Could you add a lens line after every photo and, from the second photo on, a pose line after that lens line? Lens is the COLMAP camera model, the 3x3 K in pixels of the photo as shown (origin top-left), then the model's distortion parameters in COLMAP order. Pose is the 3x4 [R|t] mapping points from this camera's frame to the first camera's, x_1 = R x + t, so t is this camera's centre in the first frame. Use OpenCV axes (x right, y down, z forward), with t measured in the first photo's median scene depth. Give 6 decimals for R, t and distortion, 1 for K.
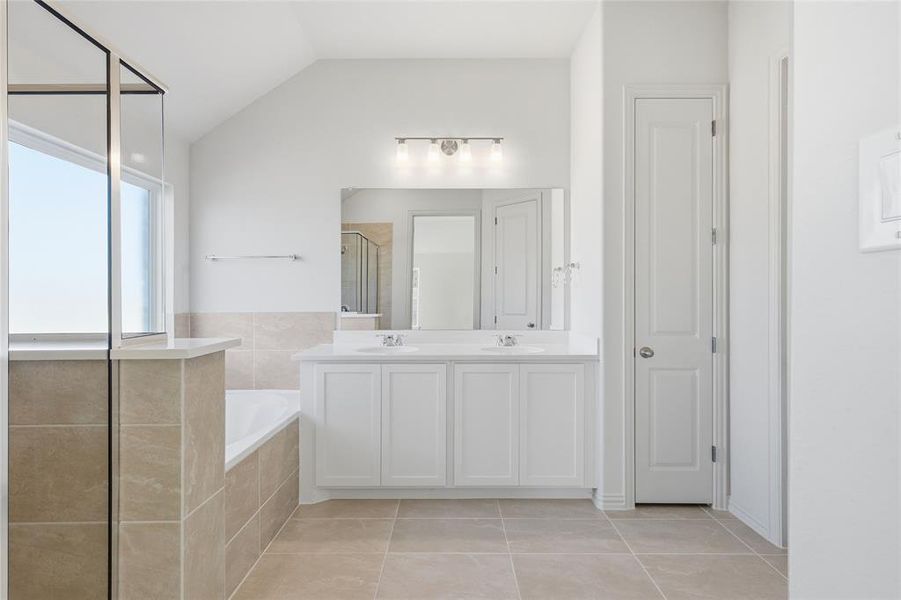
lens RADIAL K [[396.0, 0, 452.8], [0, 396.0, 297.9], [0, 0, 1]] dist [0.001799, 0.000458]
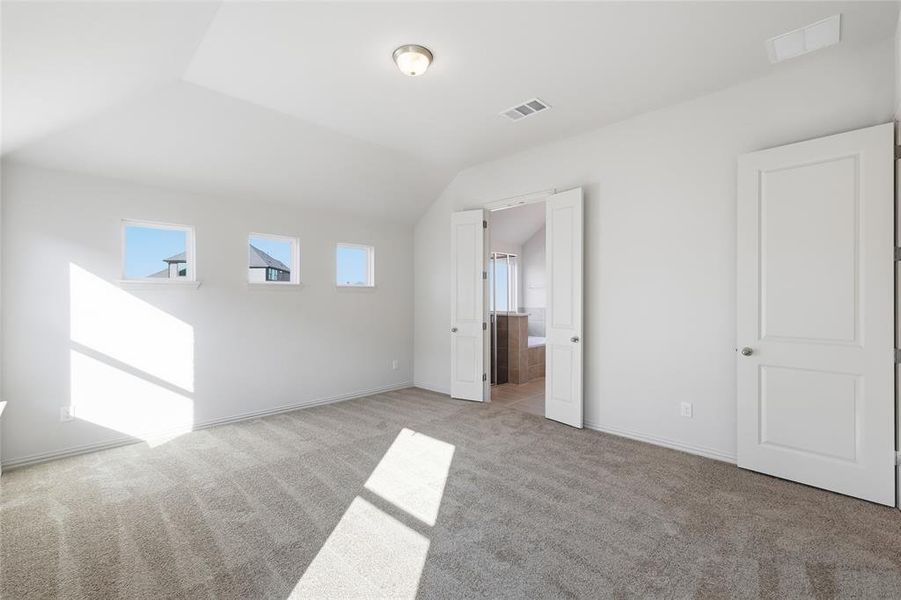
lens RADIAL K [[396.0, 0, 452.8], [0, 396.0, 297.9], [0, 0, 1]] dist [0.001799, 0.000458]
pose [[0.696546, 0.003426, -0.717504, 1.182101], [-0.004913, 0.999988, 0.000006, -0.035234], [0.717495, 0.003521, 0.696554, -1.569705]]
